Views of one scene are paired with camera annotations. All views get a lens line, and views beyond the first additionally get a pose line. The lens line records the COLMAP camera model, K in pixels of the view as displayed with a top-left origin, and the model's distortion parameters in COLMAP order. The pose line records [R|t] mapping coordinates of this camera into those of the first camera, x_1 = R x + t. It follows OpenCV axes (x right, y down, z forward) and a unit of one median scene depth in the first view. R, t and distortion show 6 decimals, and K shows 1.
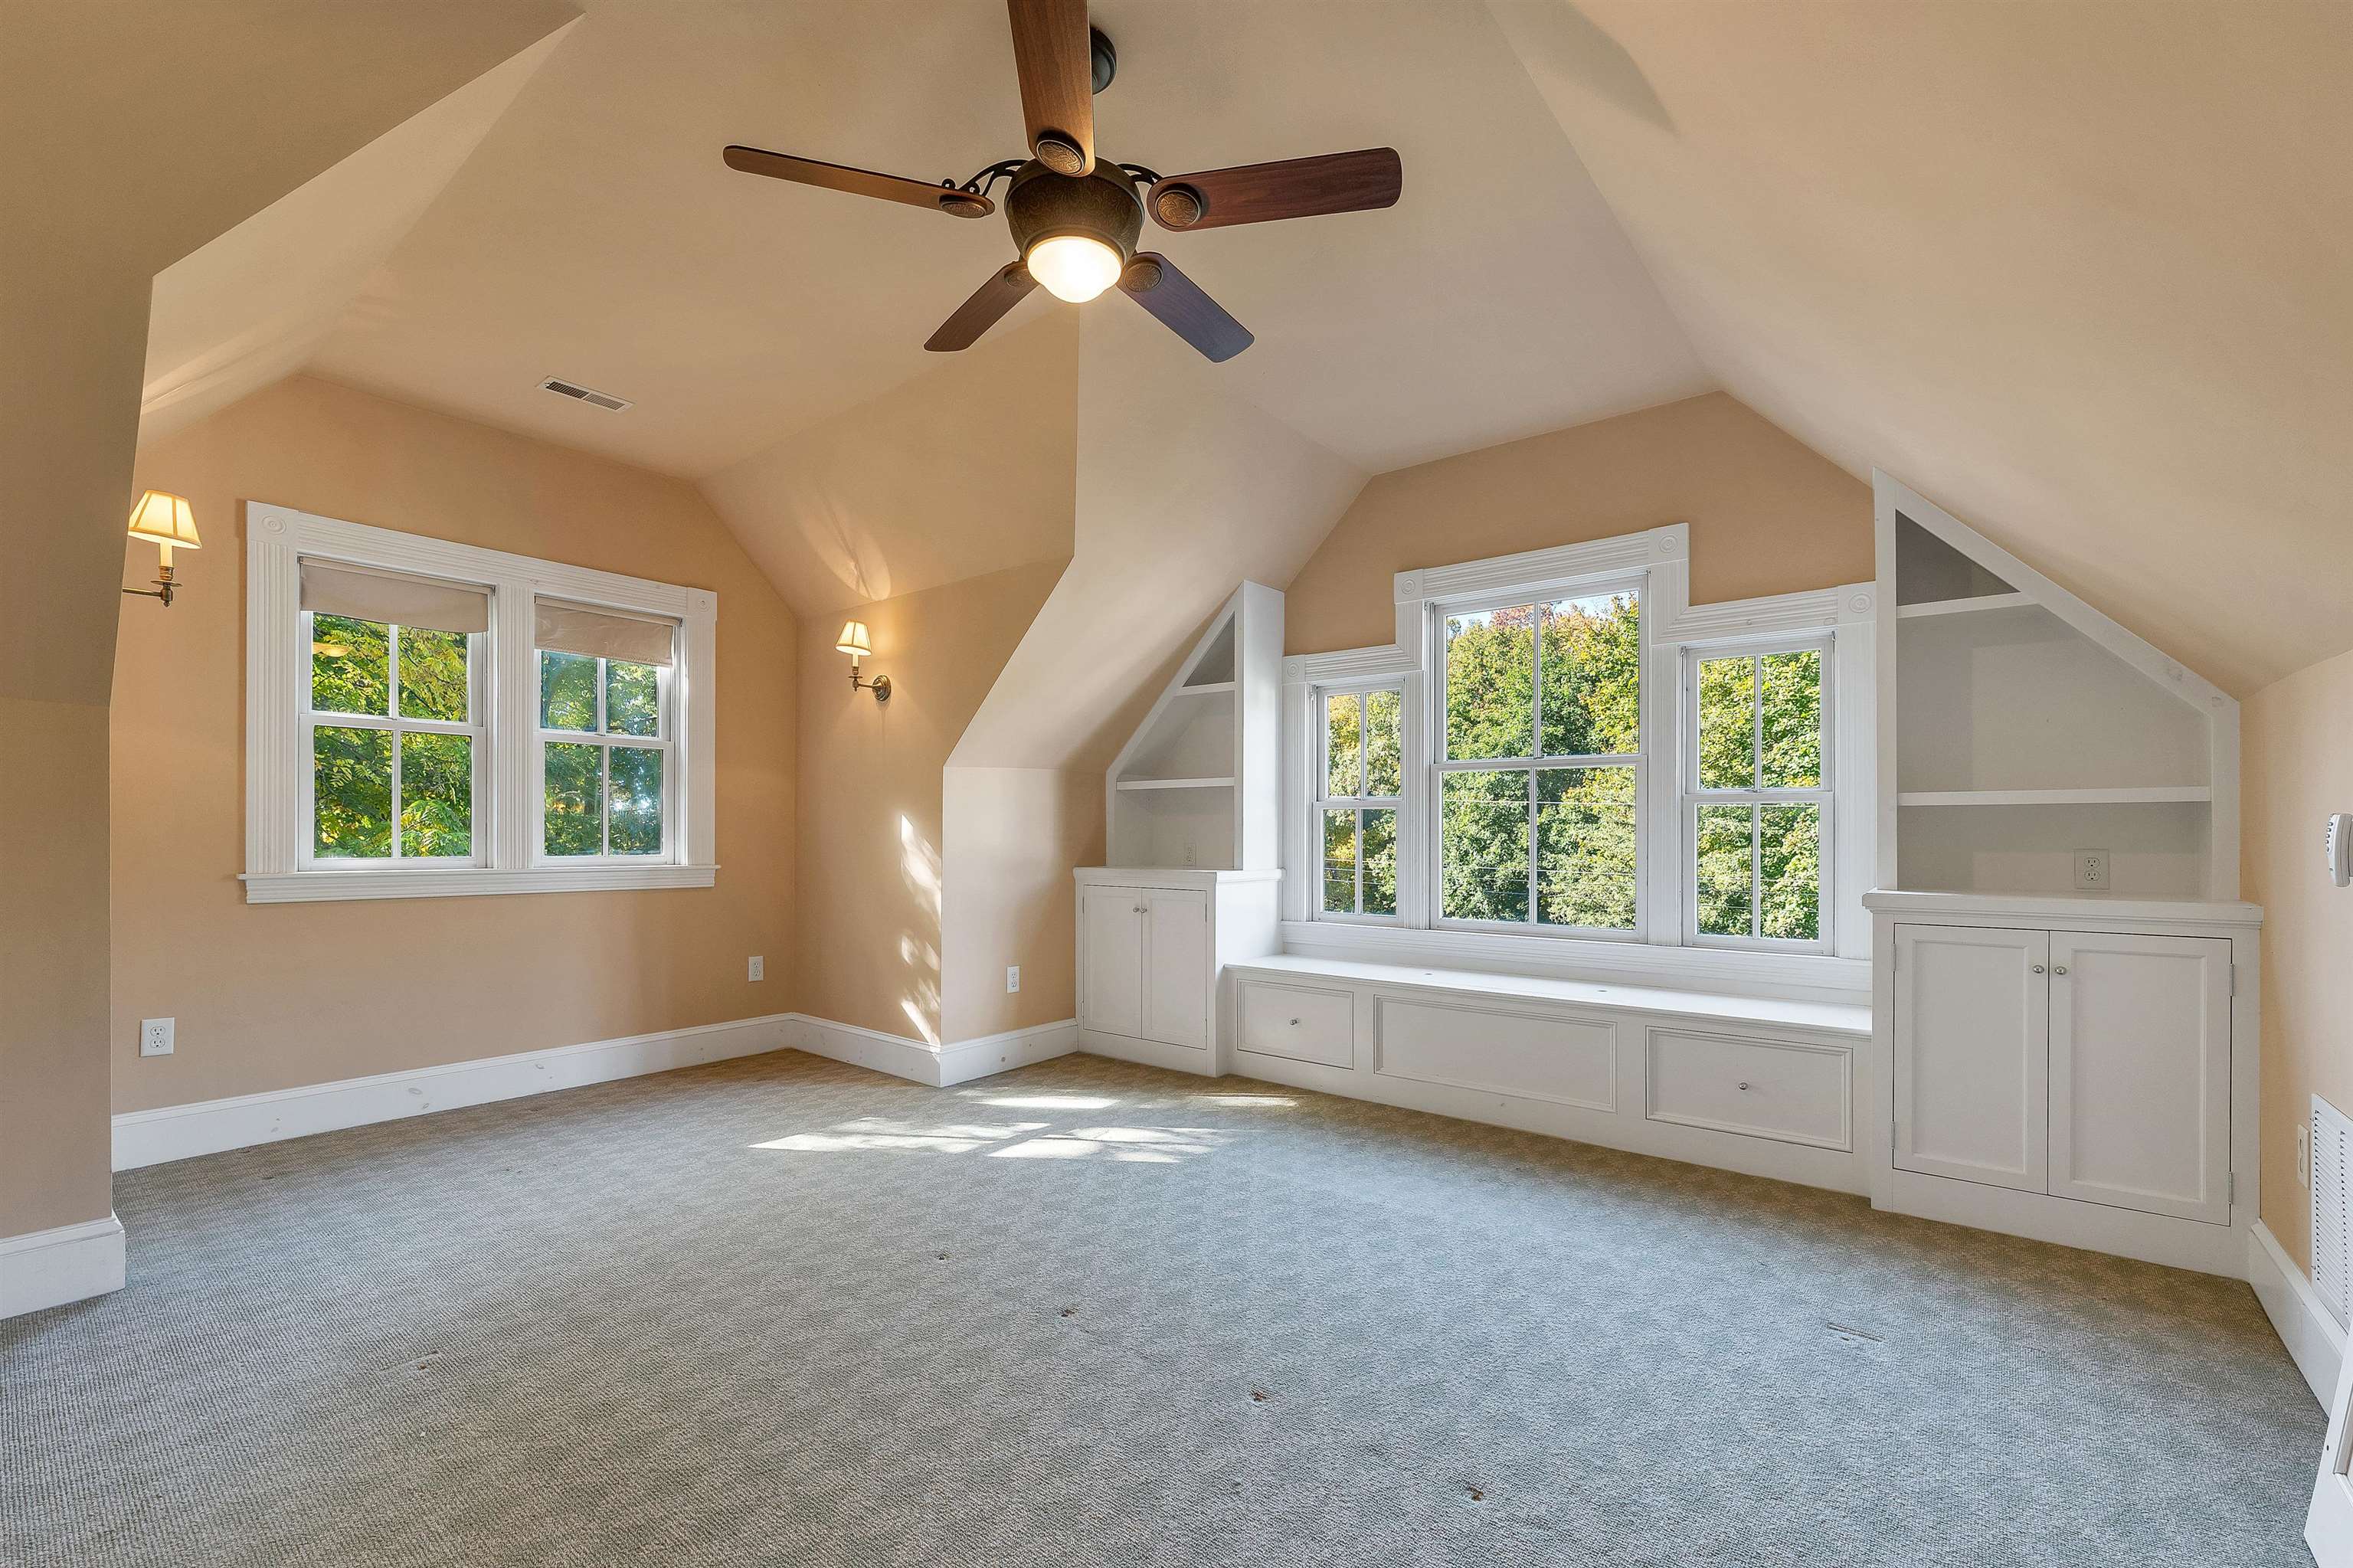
lens RADIAL K [[986.3, 0, 1153.8], [0, 986.3, 835.0], [0, 0, 1]] dist [-0.004080, -0.000477]
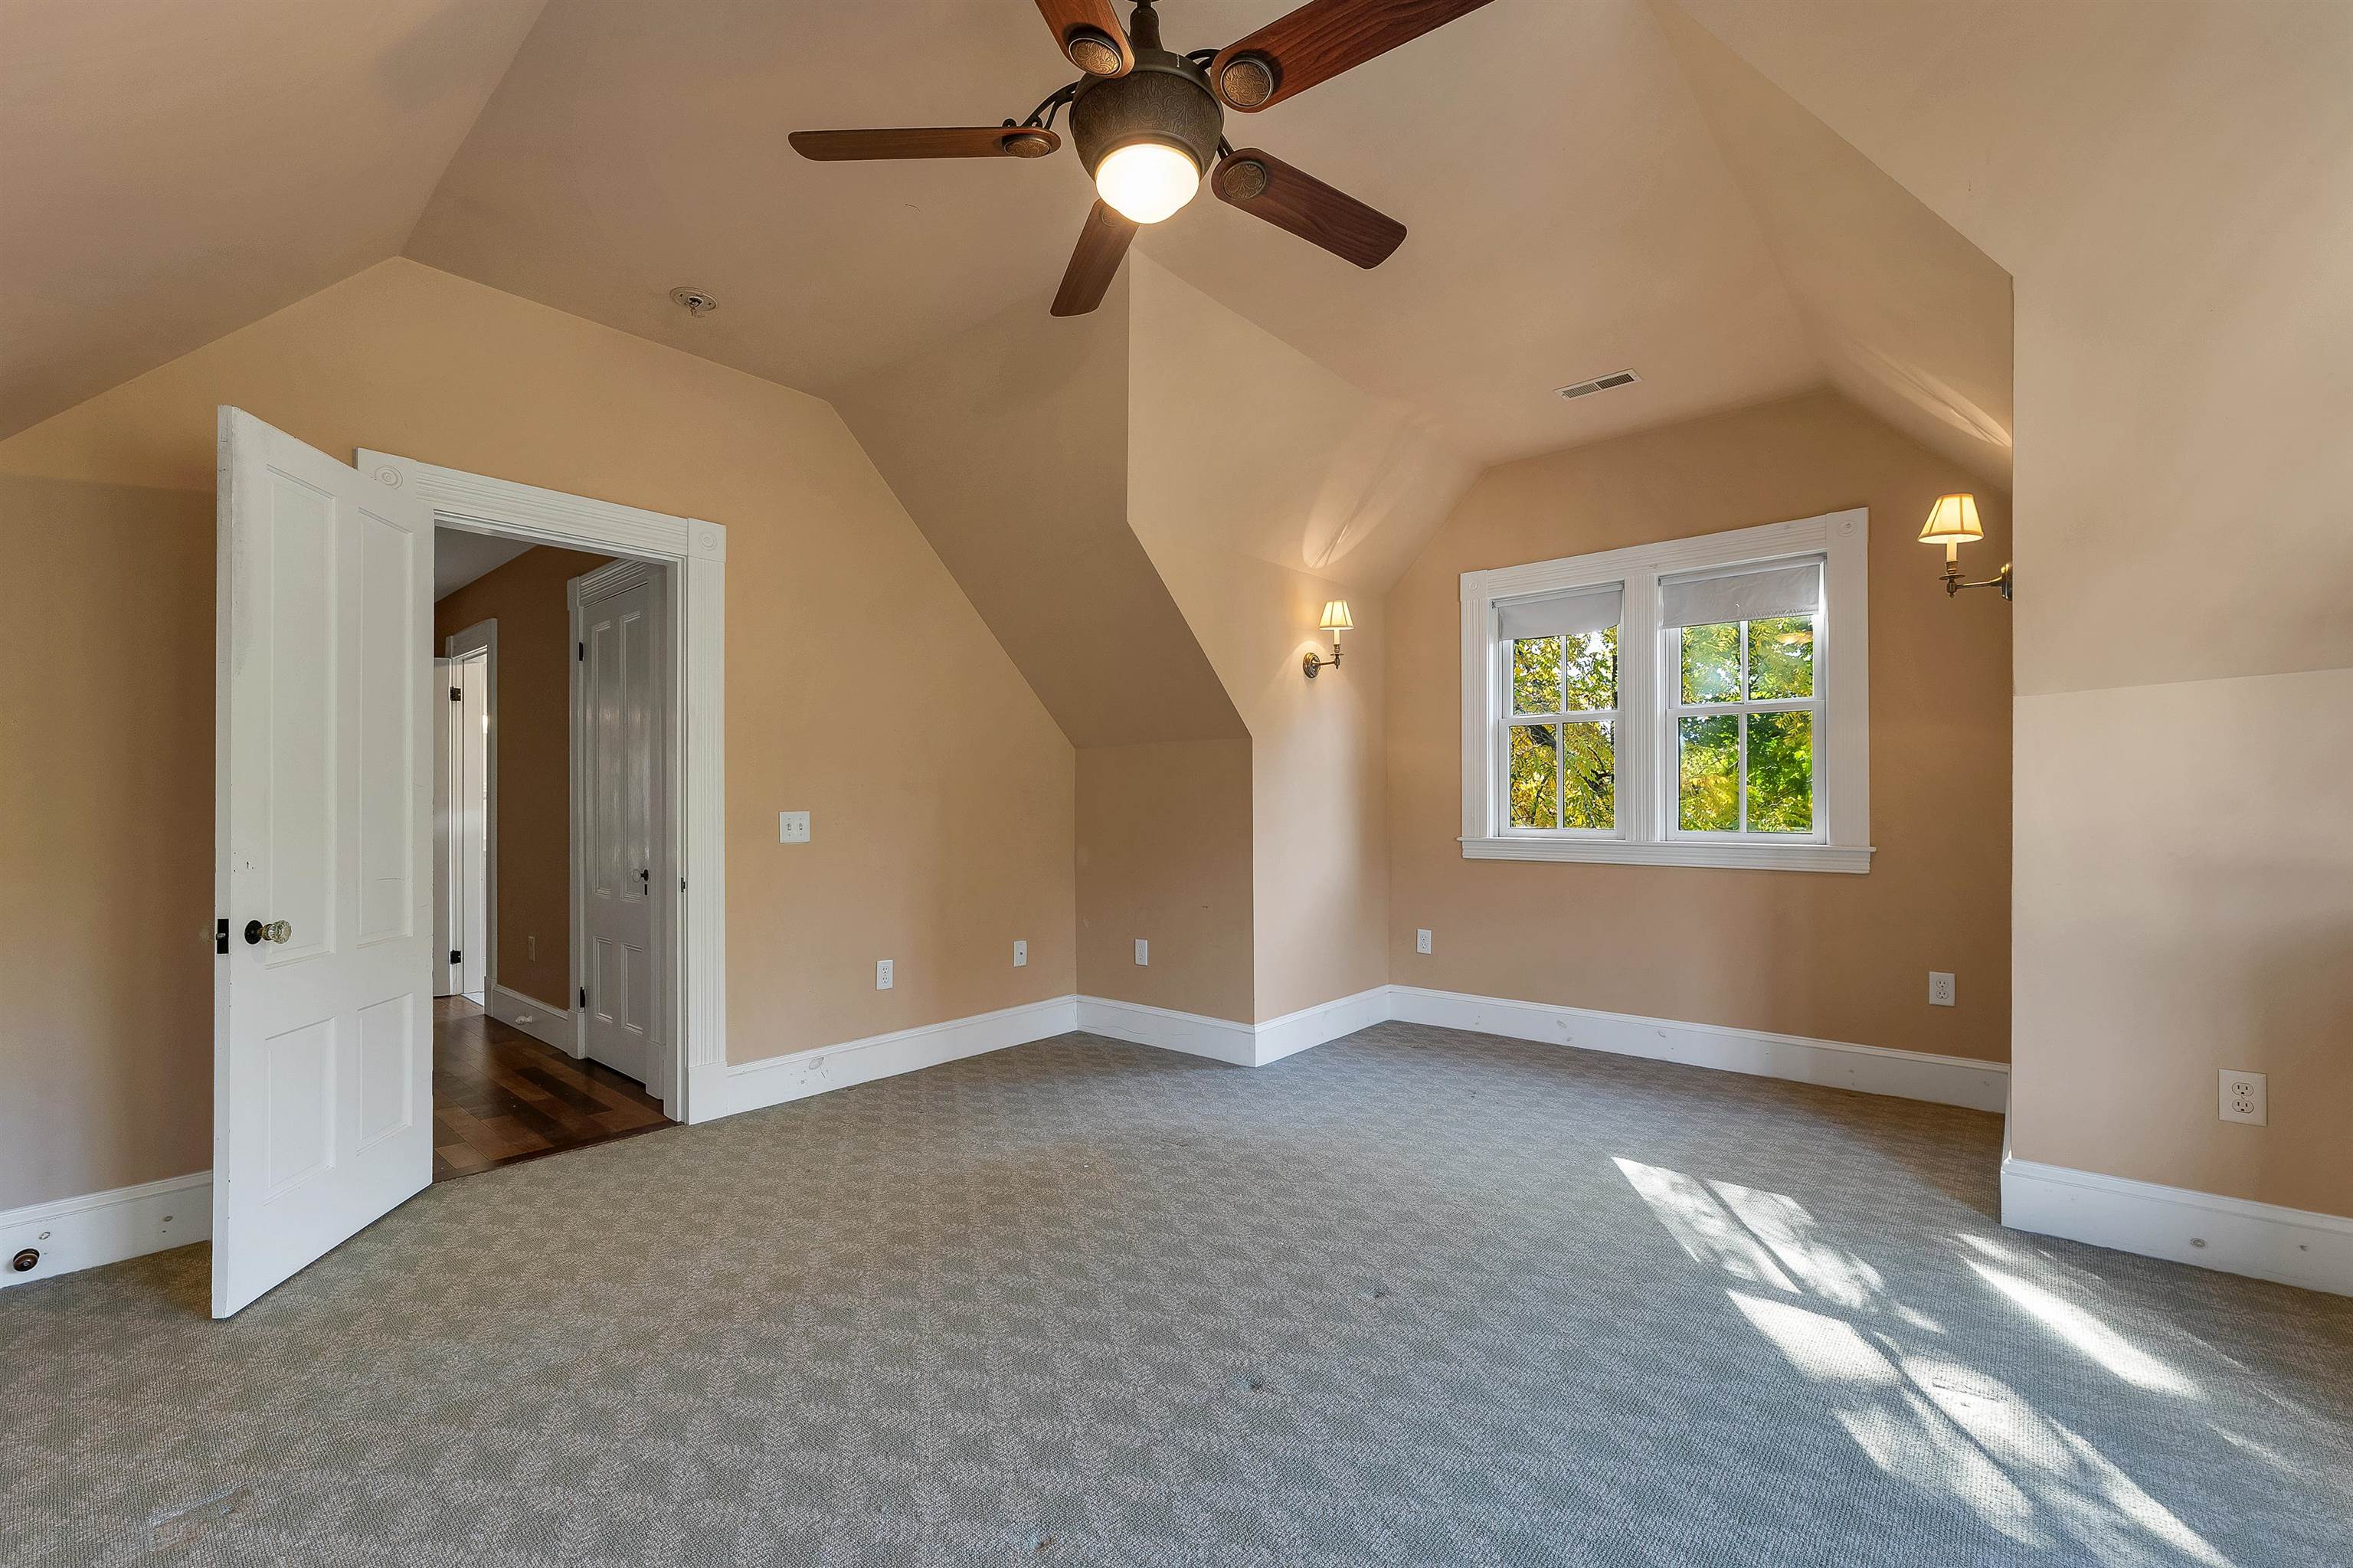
lens RADIAL K [[974.2, 0, 1178.4], [0, 974.2, 797.6], [0, 0, 1]] dist [0.001565, 0.000063]
pose [[-0.015500, -0.008618, -0.999843, 0.438727], [0.004467, 0.999952, -0.008688, -0.005645], [0.999870, -0.004601, -0.015460, 0.555482]]
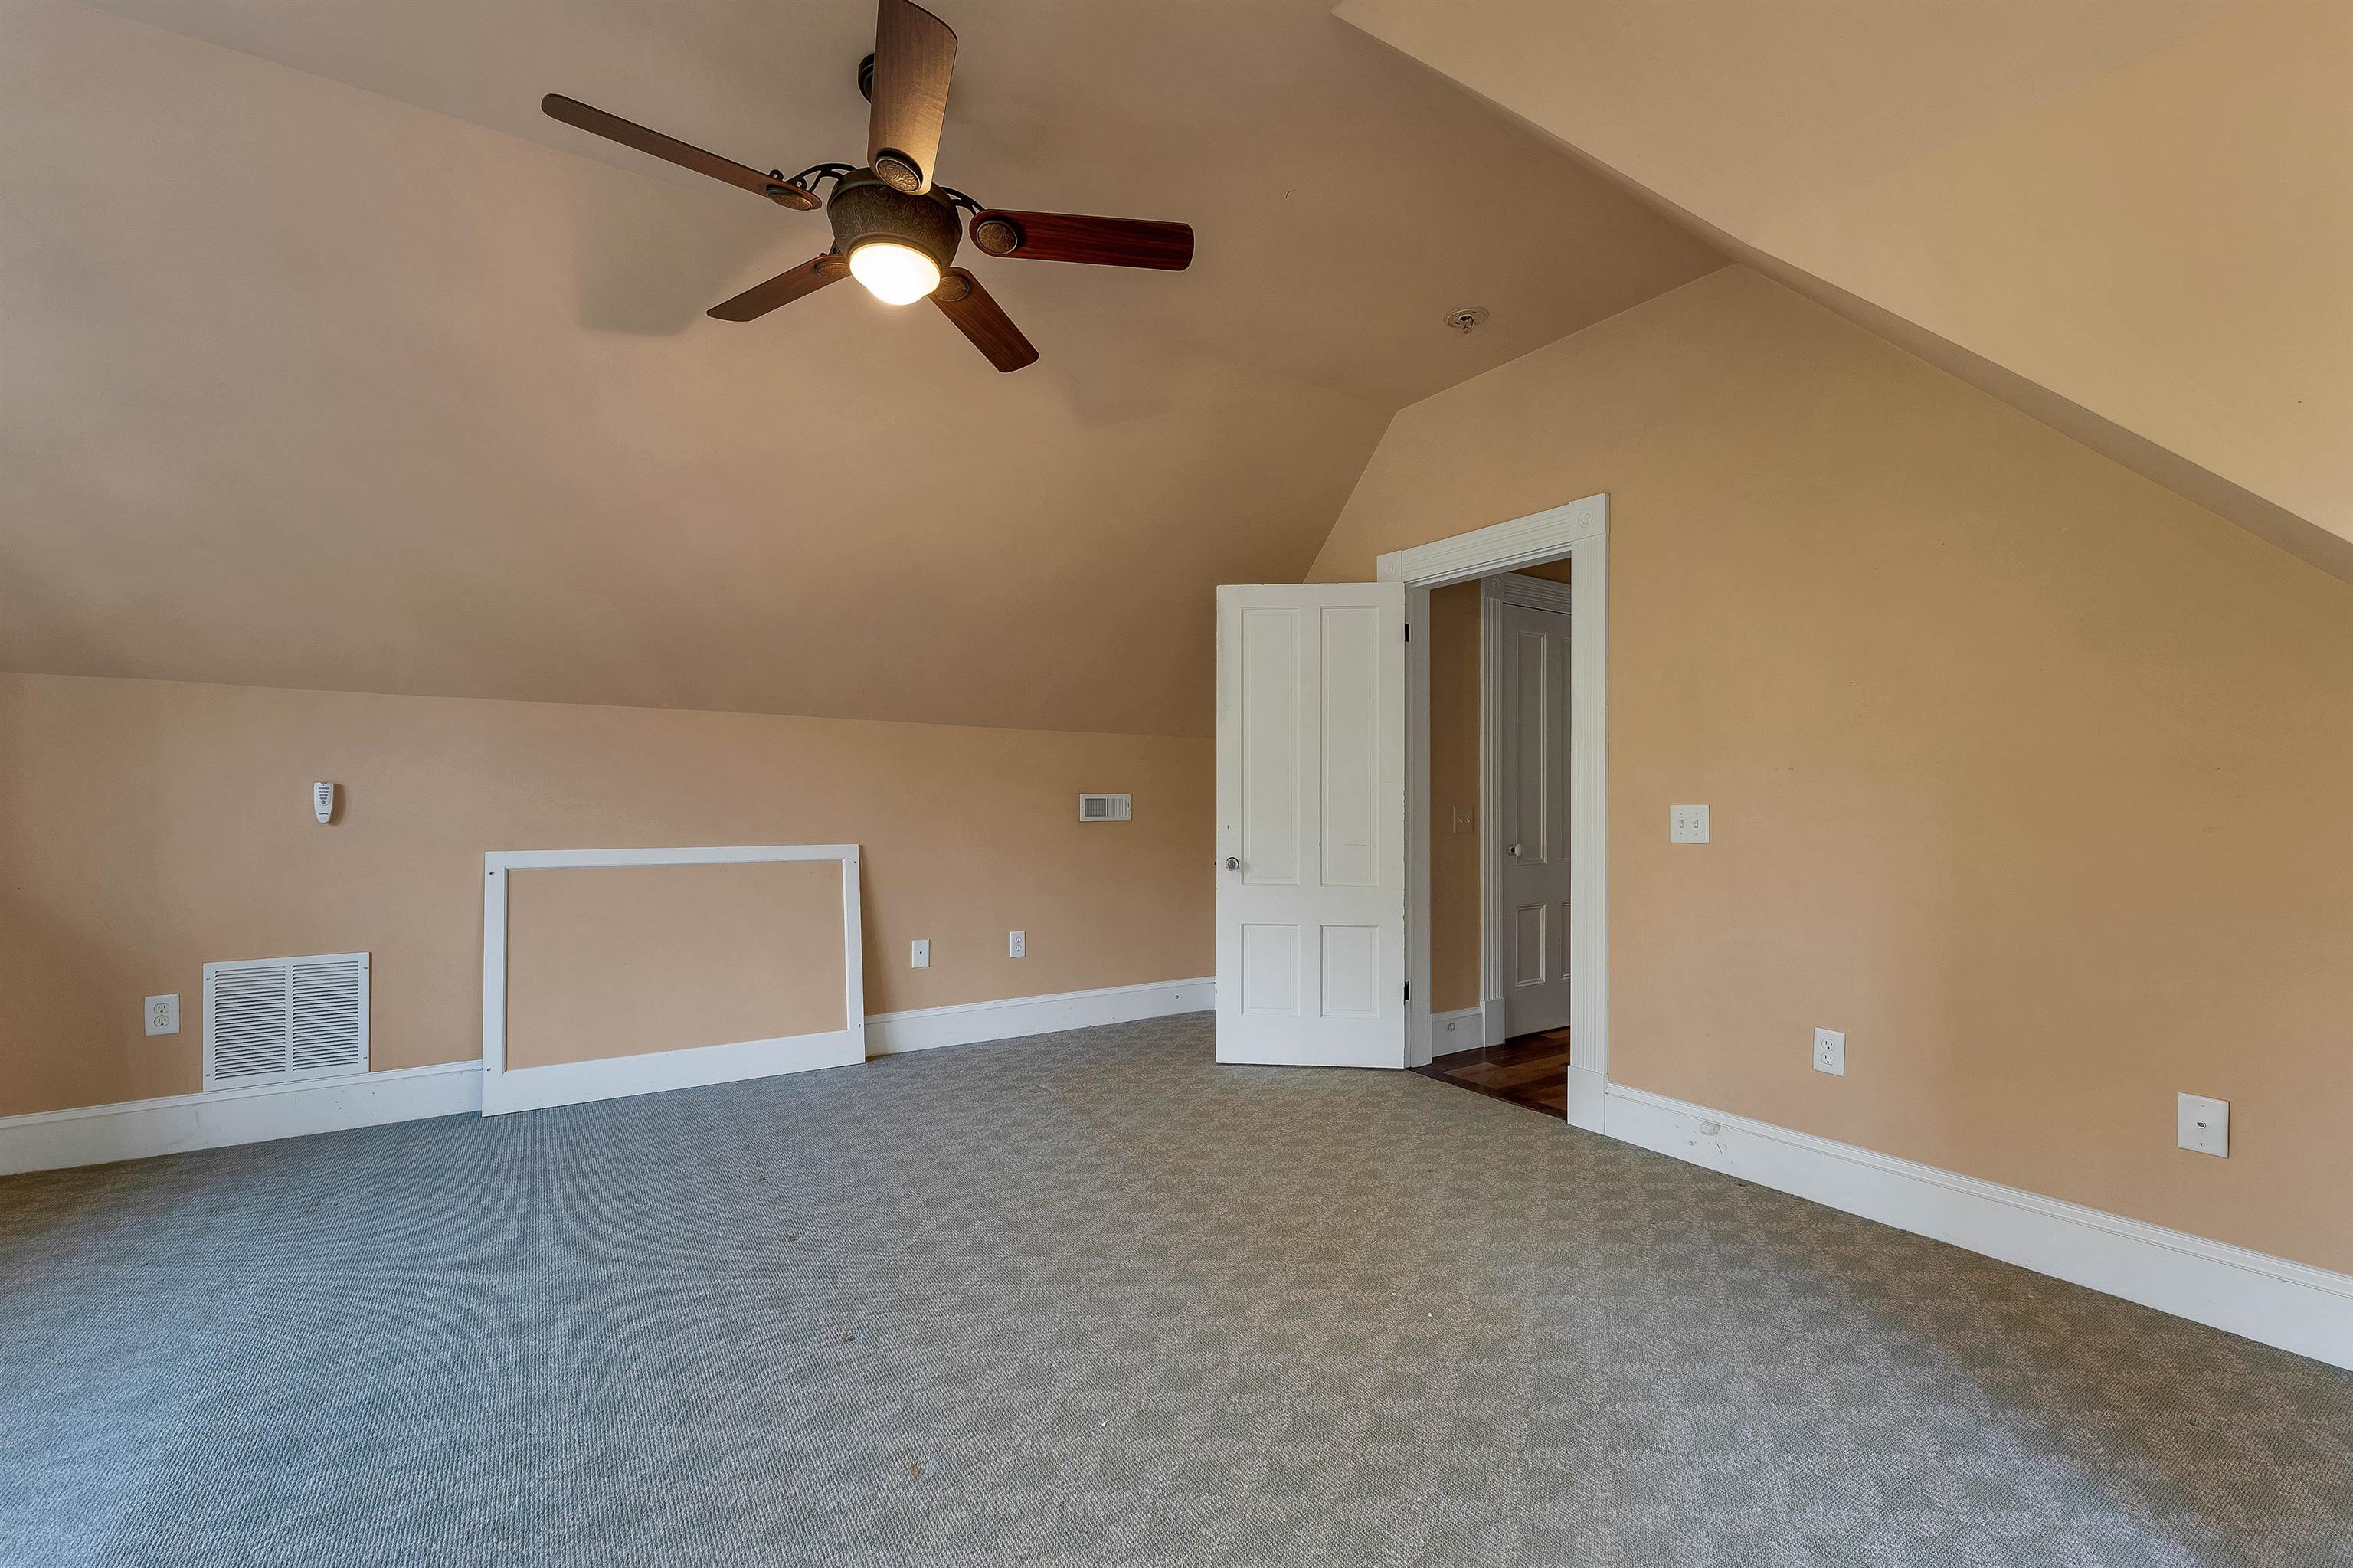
lens RADIAL K [[988.2, 0, 1176.8], [0, 988.2, 785.1], [0, 0, 1]] dist [-0.001121, -0.000027]
pose [[-0.959764, -0.005693, 0.280750, -0.365170], [-0.008129, 0.999939, -0.007514, -0.008304], [-0.280690, -0.009494, -0.959752, 1.043397]]
